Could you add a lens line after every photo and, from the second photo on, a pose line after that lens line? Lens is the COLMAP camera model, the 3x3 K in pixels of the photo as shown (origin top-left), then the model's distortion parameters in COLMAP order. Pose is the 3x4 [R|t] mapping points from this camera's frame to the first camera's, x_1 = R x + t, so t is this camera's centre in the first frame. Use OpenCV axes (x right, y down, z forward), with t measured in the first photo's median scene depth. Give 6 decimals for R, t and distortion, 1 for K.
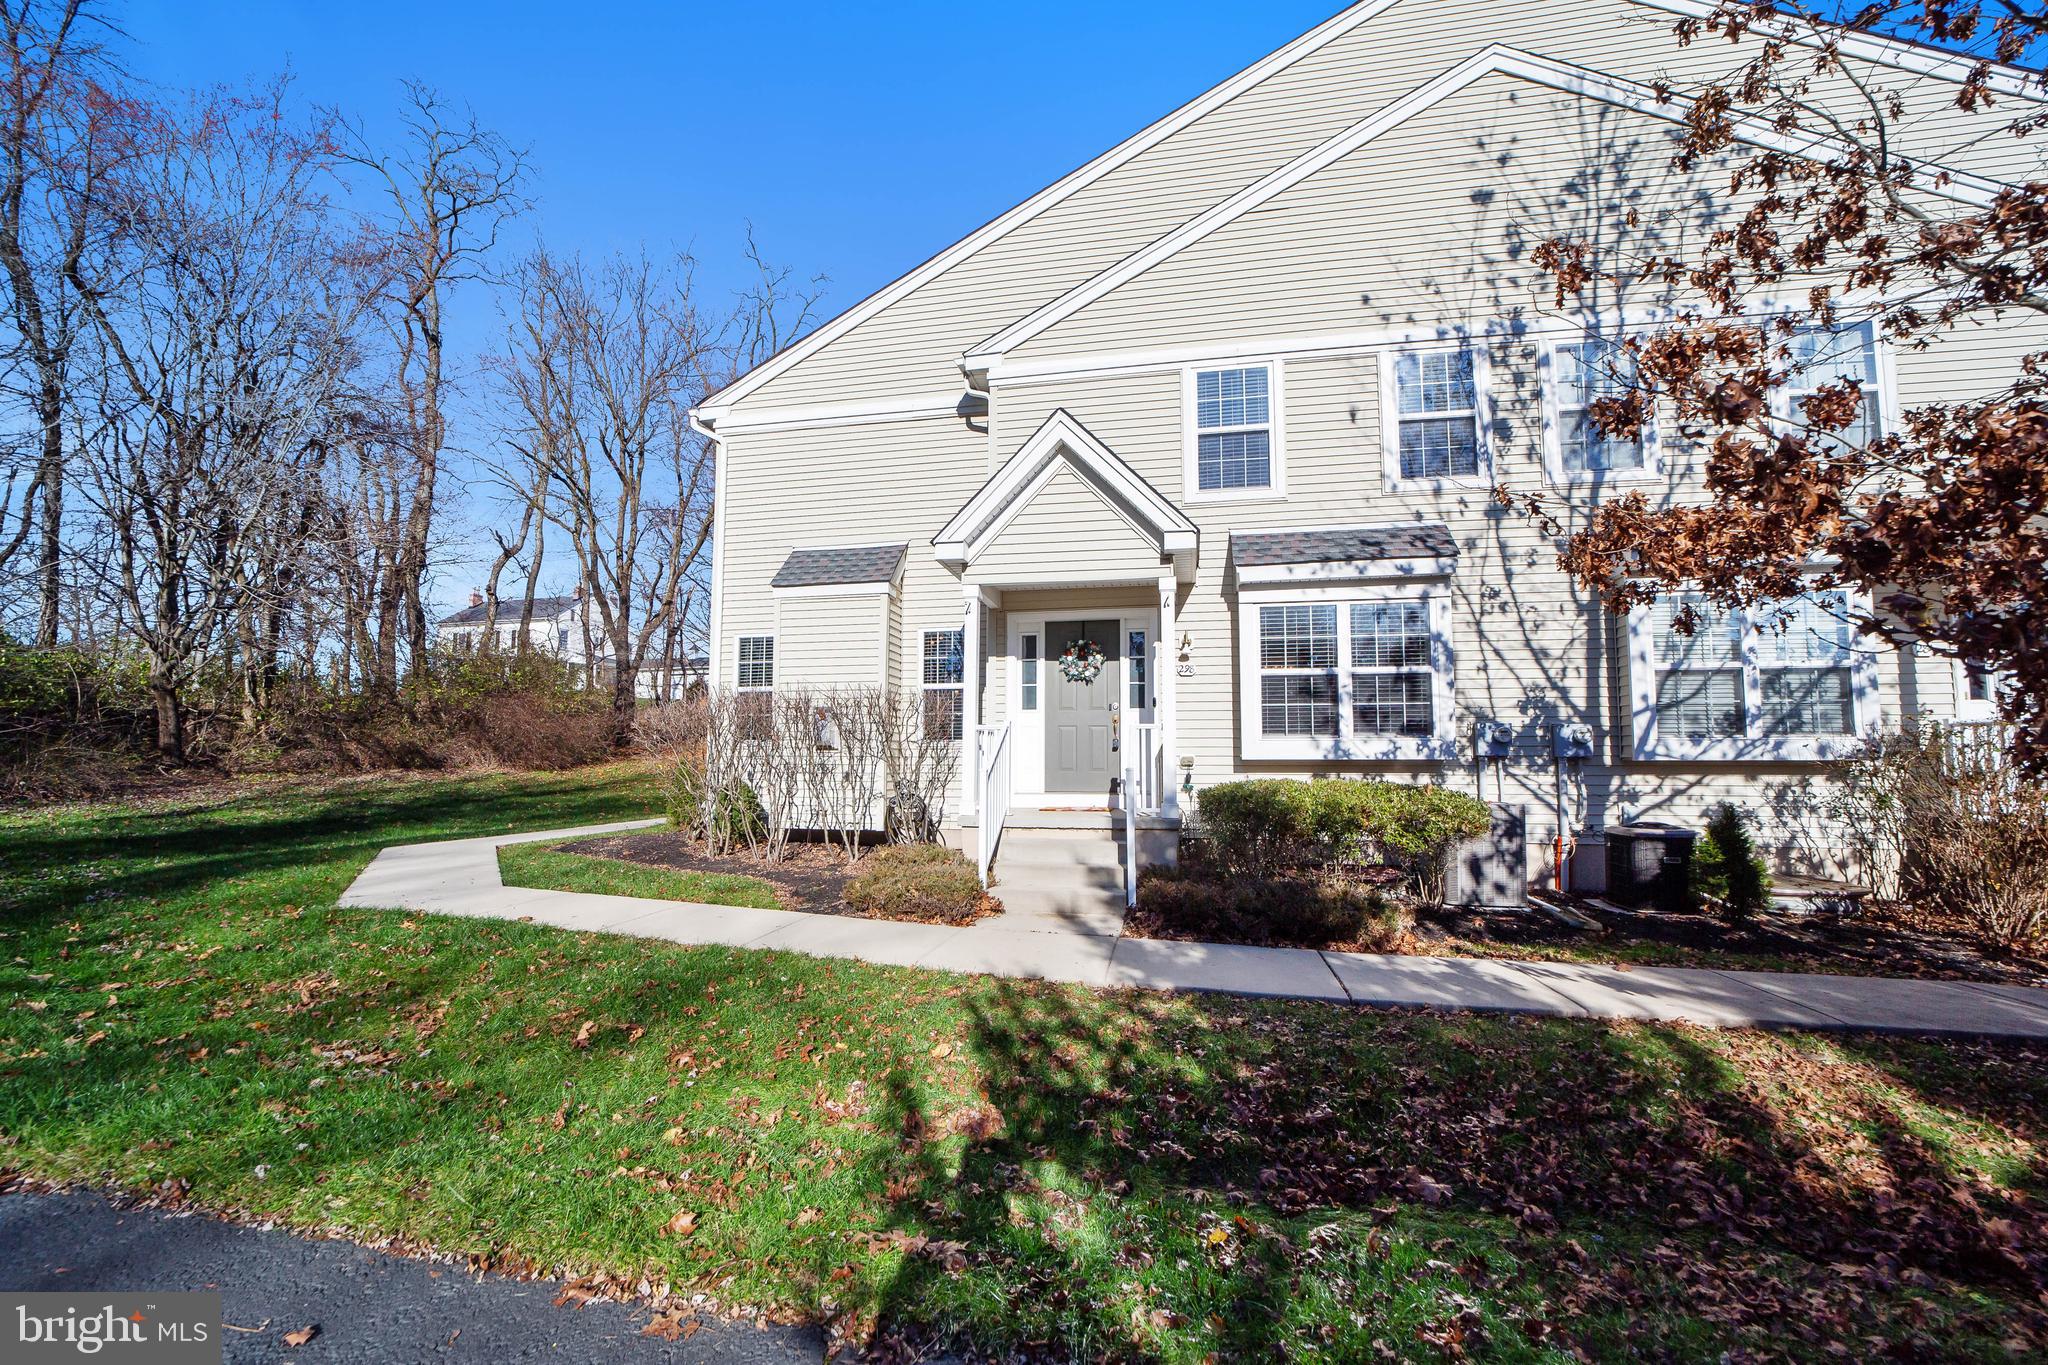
lens RADIAL K [[785.7, 0, 1016.7], [0, 785.7, 671.9], [0, 0, 1]] dist [0.003971, 0.000434]
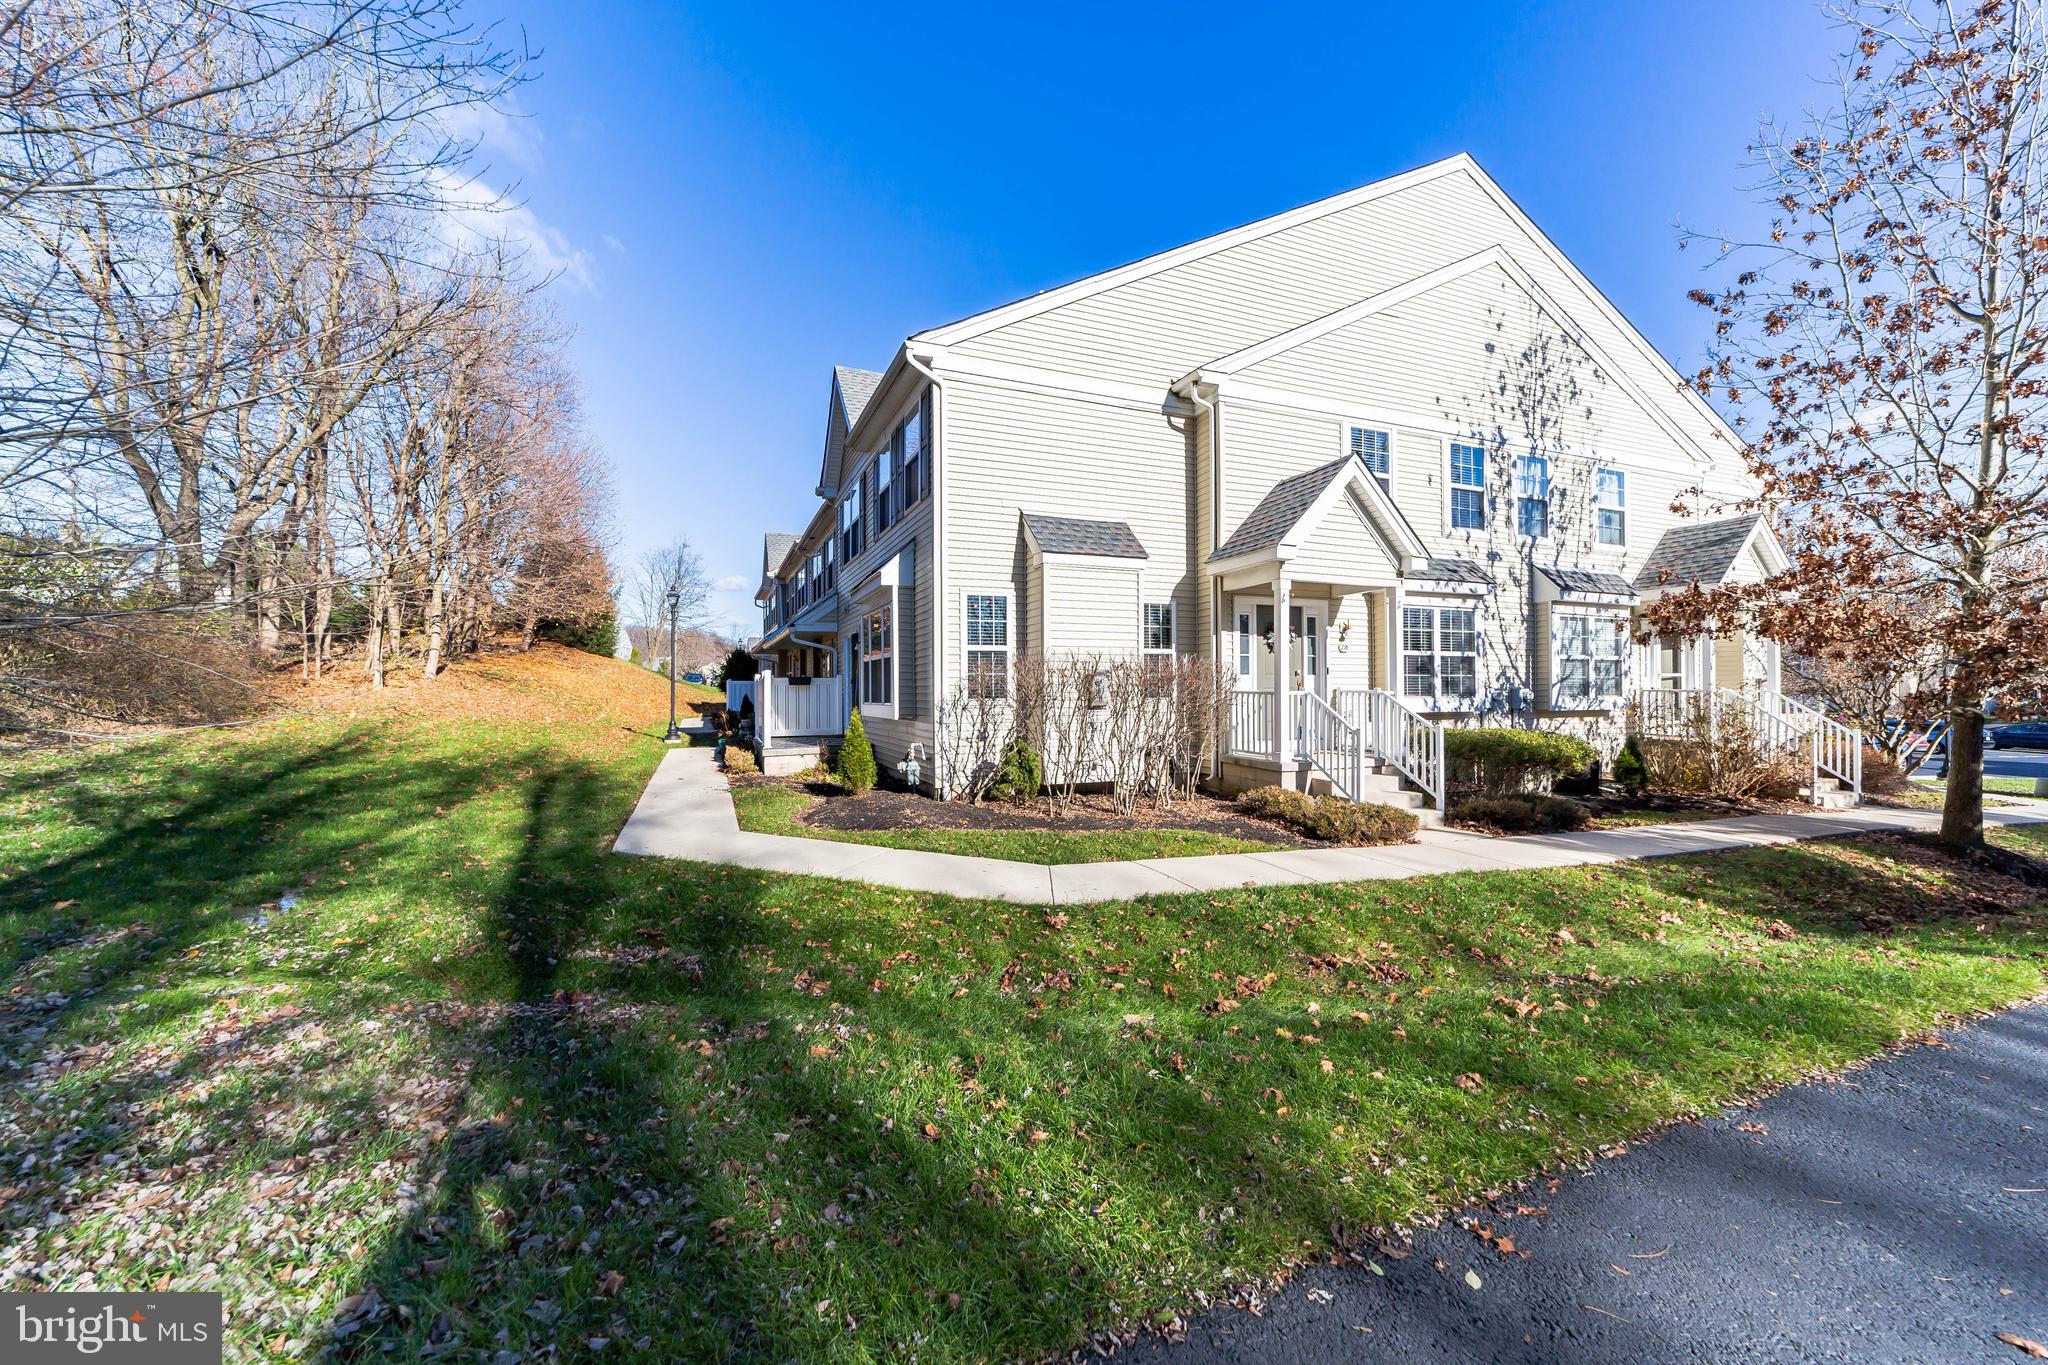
lens RADIAL K [[785.7, 0, 1009.9], [0, 785.7, 687.0], [0, 0, 1]] dist [0.003971, 0.000434]
pose [[0.837671, 0.005545, 0.546147, -1.077764], [-0.046286, 0.997072, 0.060870, 0.008462], [-0.544211, -0.076268, 0.835475, 0.184422]]
